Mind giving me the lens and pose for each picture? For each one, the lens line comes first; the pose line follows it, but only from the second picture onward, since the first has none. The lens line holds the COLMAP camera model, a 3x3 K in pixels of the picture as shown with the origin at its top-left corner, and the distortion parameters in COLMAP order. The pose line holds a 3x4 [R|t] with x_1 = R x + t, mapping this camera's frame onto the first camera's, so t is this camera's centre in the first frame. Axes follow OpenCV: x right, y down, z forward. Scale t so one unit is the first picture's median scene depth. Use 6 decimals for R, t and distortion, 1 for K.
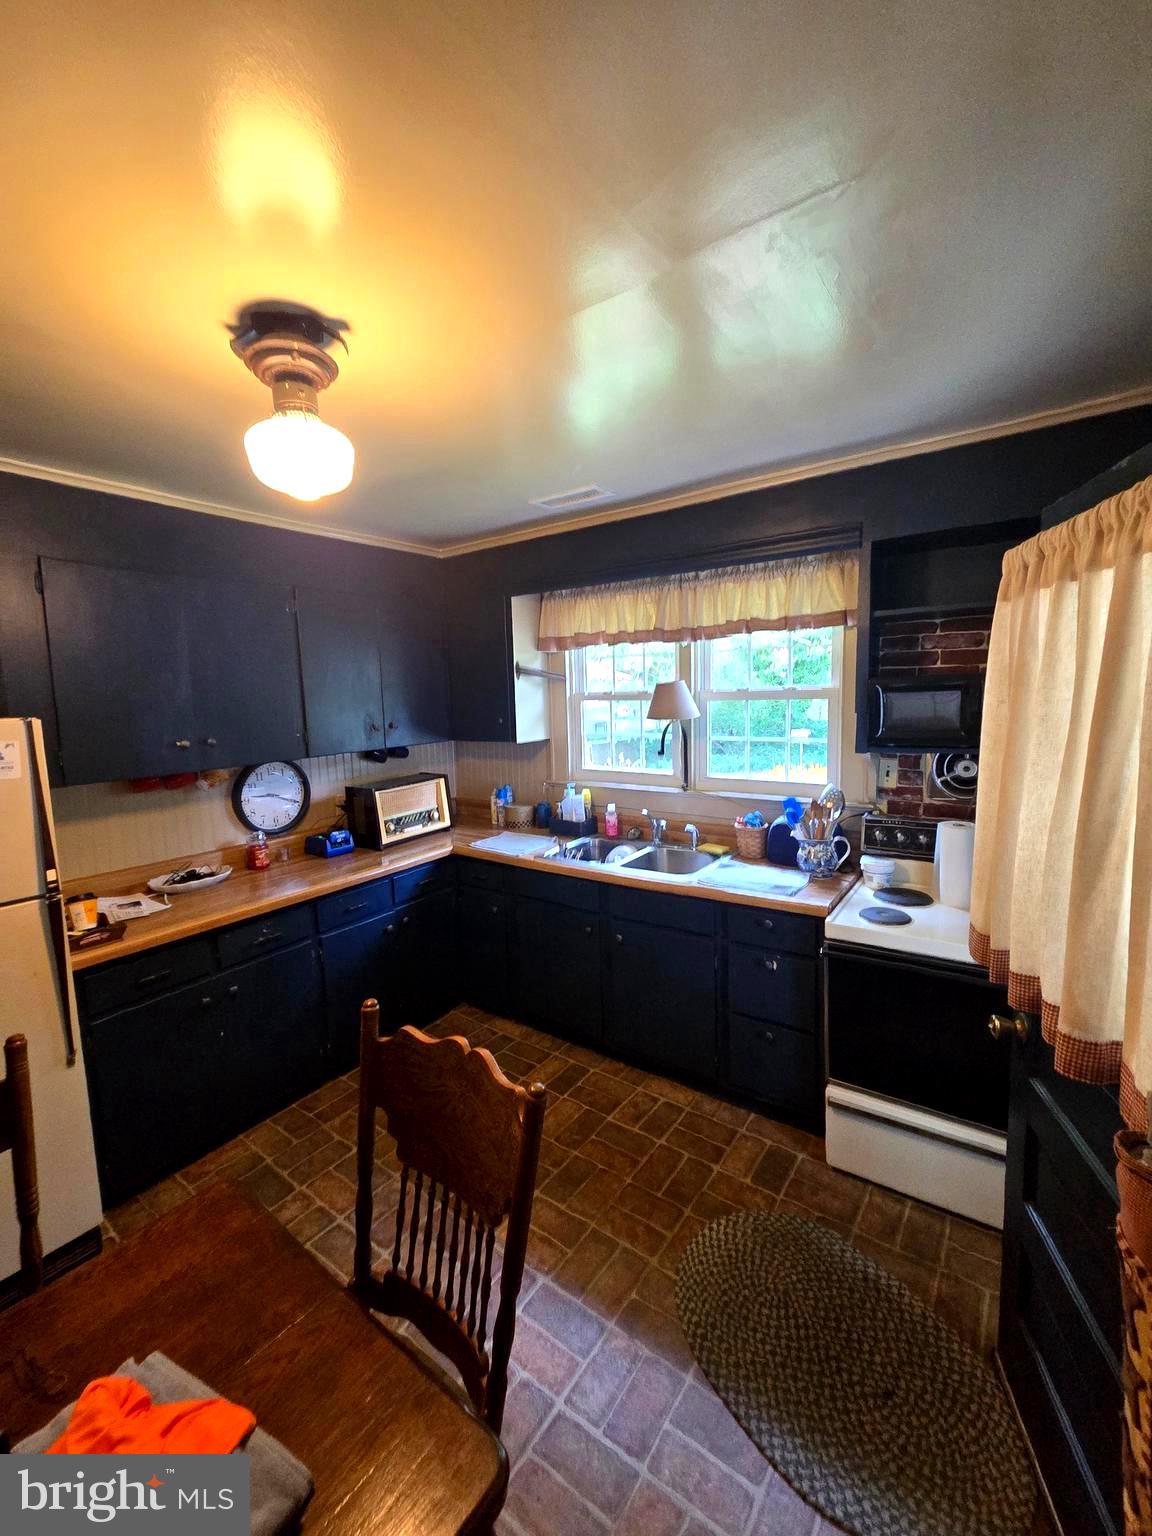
lens RADIAL K [[634.5, 0, 589.0], [0, 634.5, 762.9], [0, 0, 1]] dist [0.002582, 0.000996]
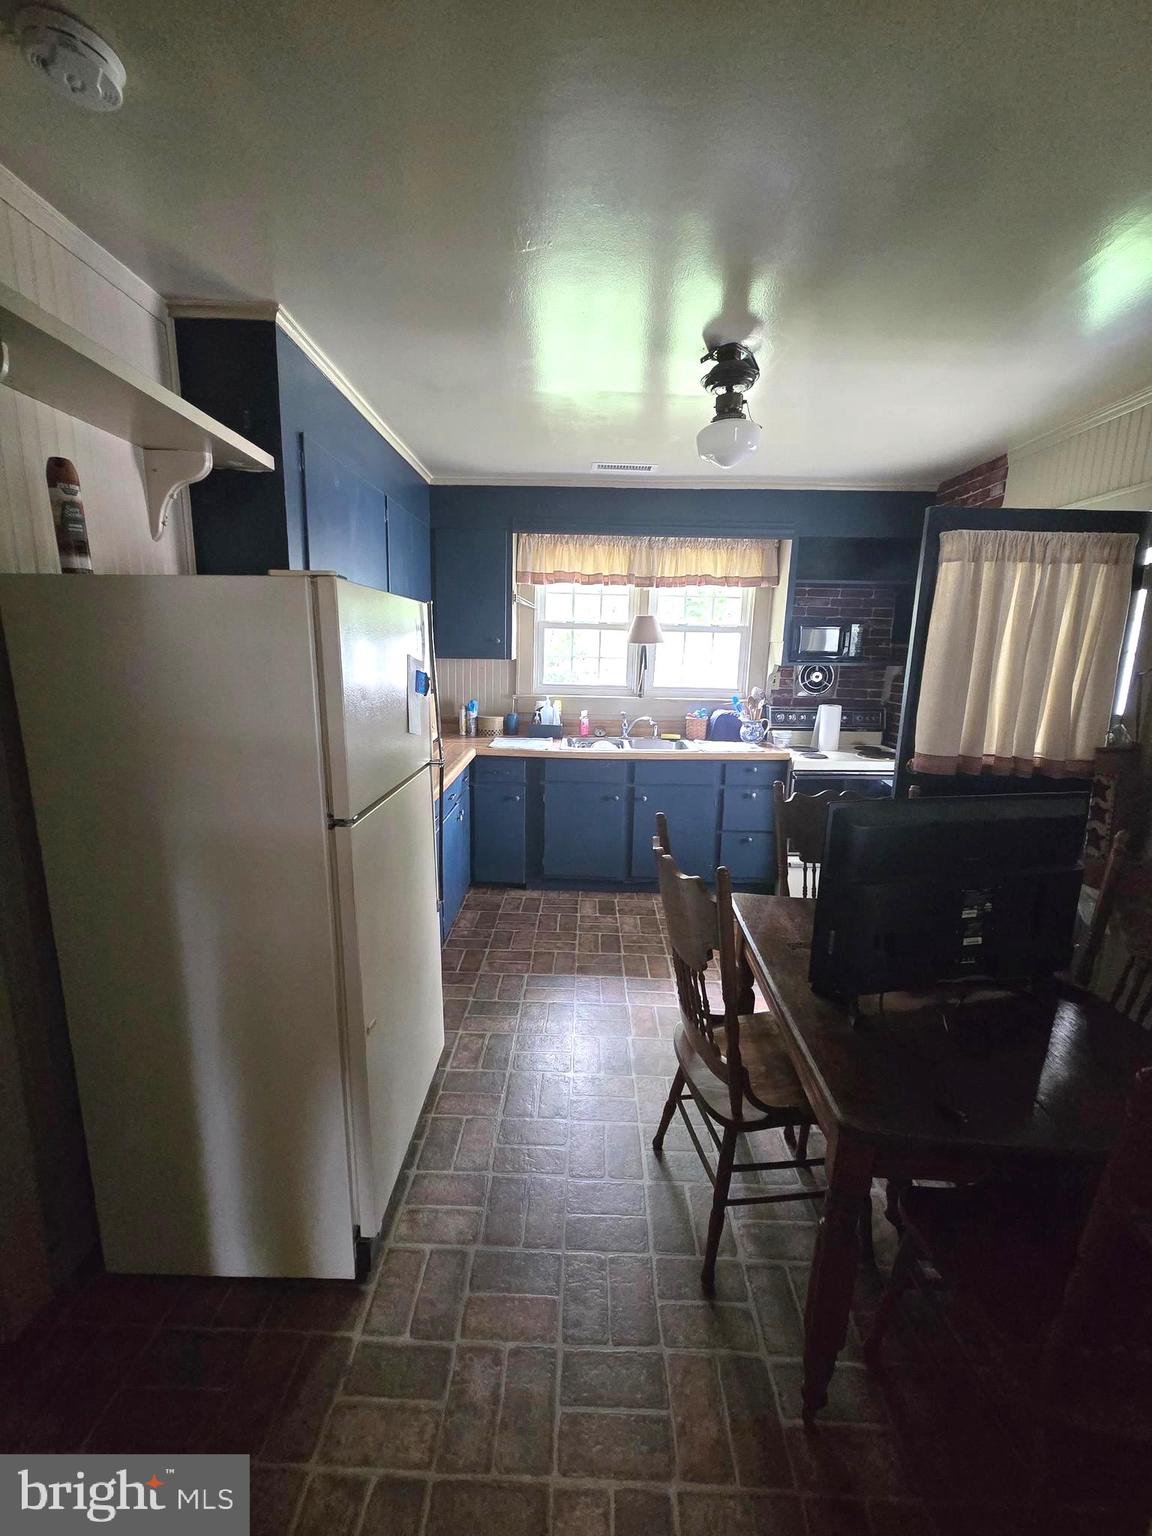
lens RADIAL K [[624.6, 0, 572.6], [0, 624.6, 767.4], [0, 0, 1]] dist [0.001149, 0.000187]
pose [[0.824046, -0.067001, 0.562546, -0.896326], [0.021885, 0.996005, 0.086570, 0.089371], [-0.566099, -0.059027, 0.822221, -0.044781]]
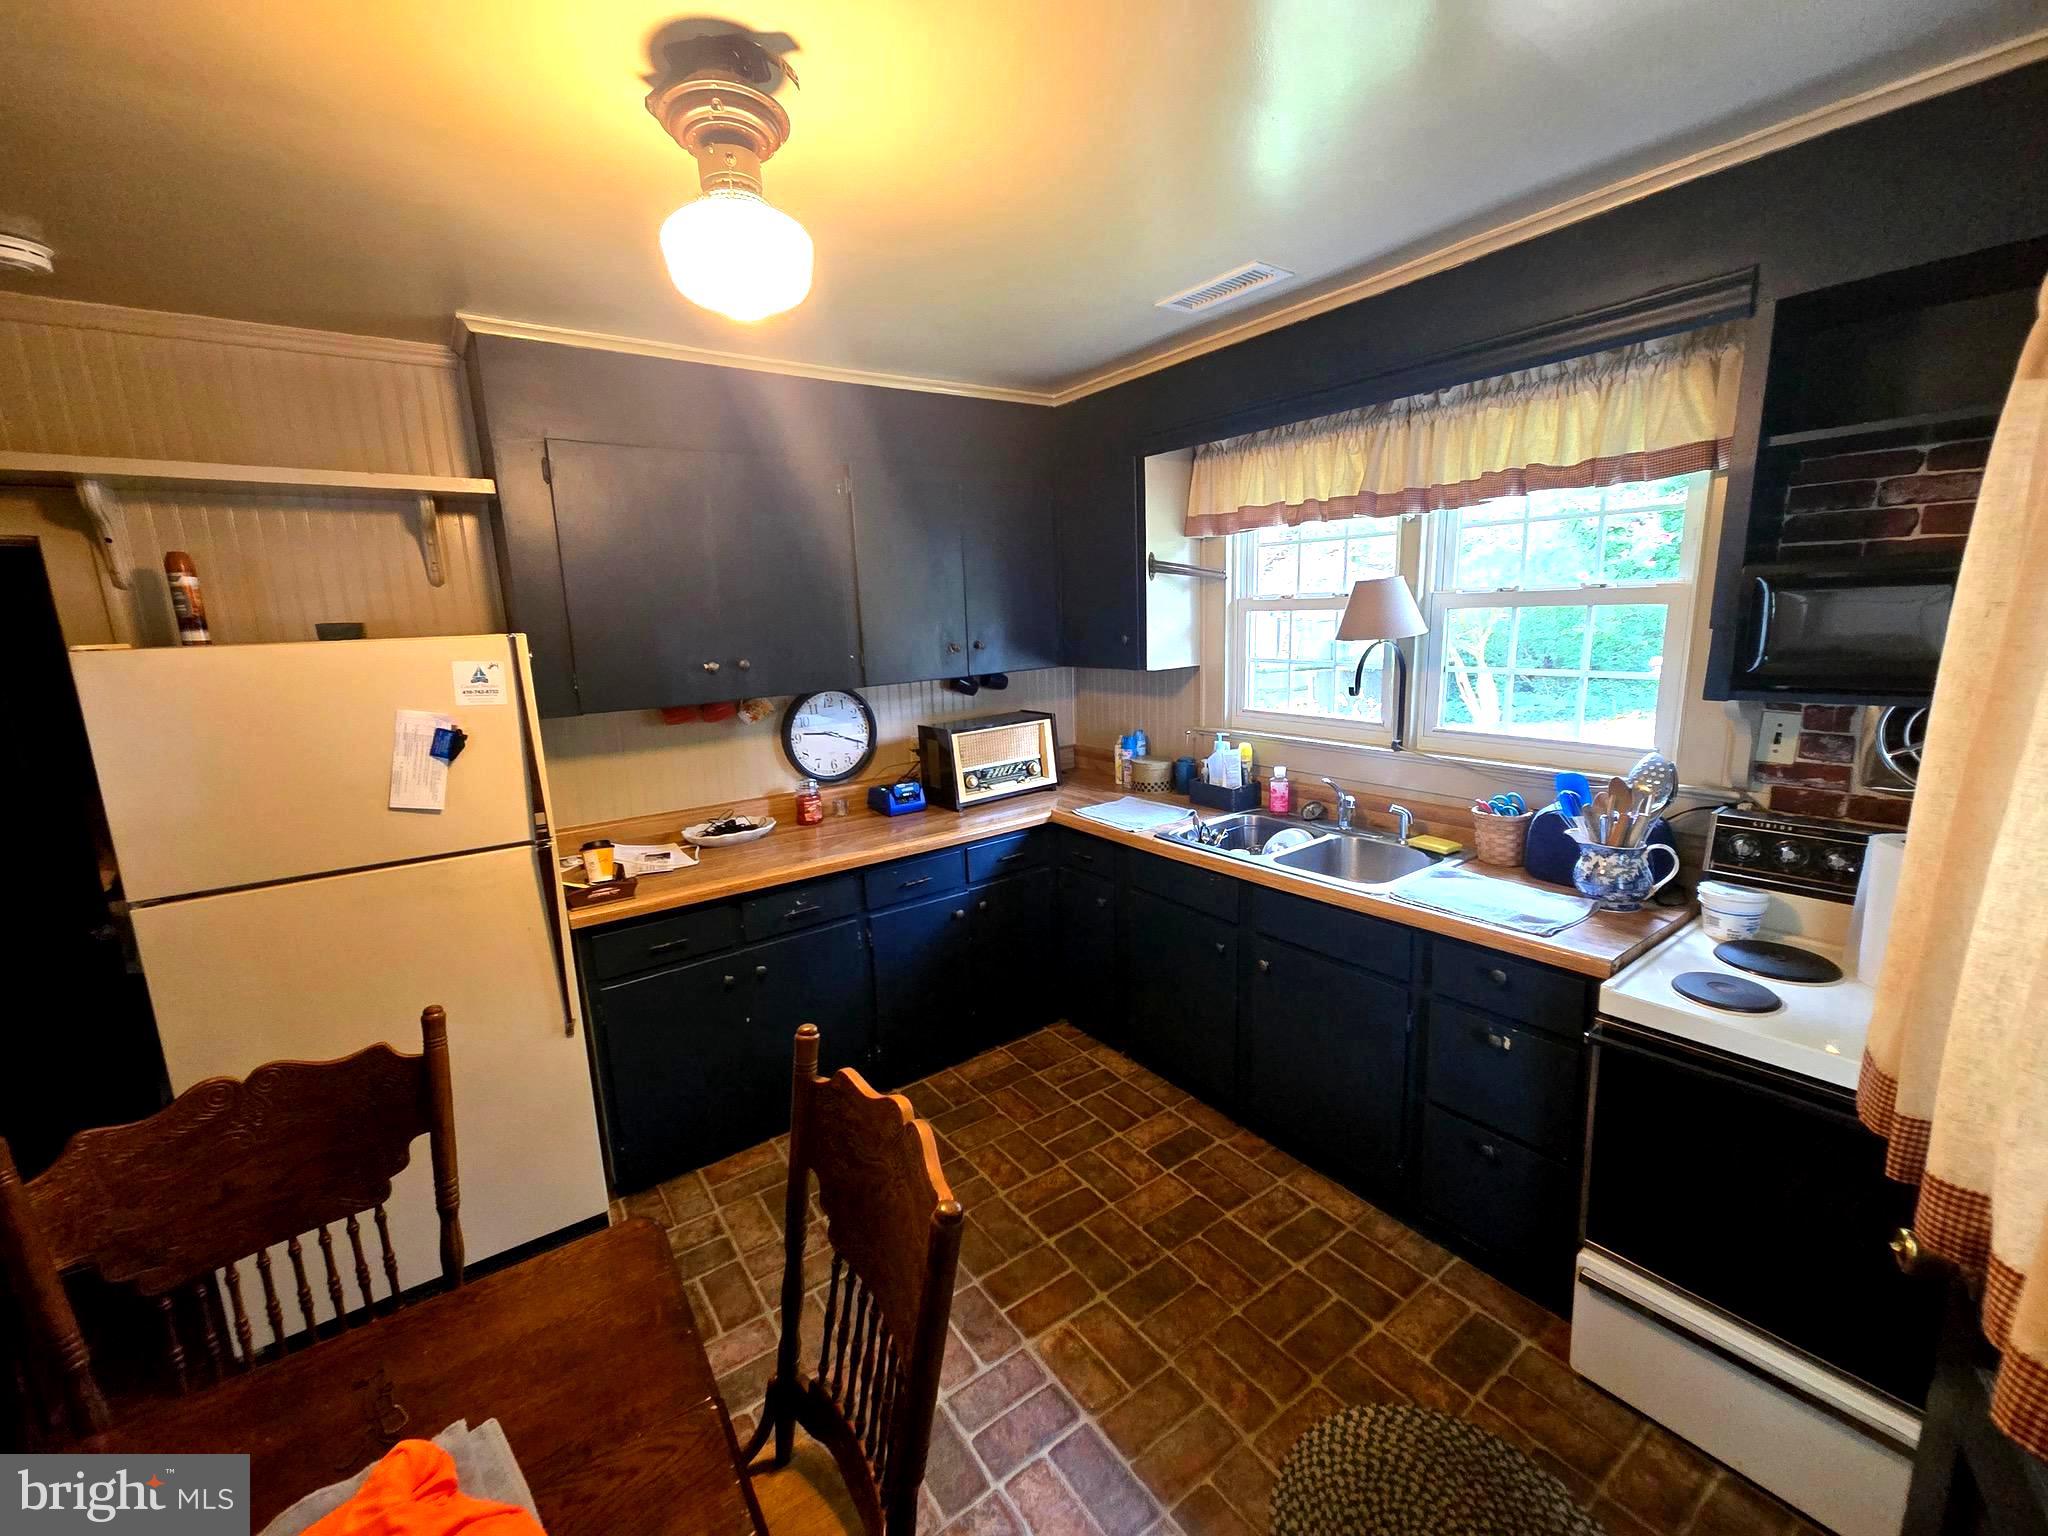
lens RADIAL K [[846.1, 0, 1031.6], [0, 846.1, 775.9], [0, 0, 1]] dist [0.002582, 0.000996]
pose [[0.947000, 0.055539, -0.316395, 0.089004], [-0.025611, 0.994859, 0.097980, -0.006615], [0.320210, -0.084684, 0.943554, 0.086167]]
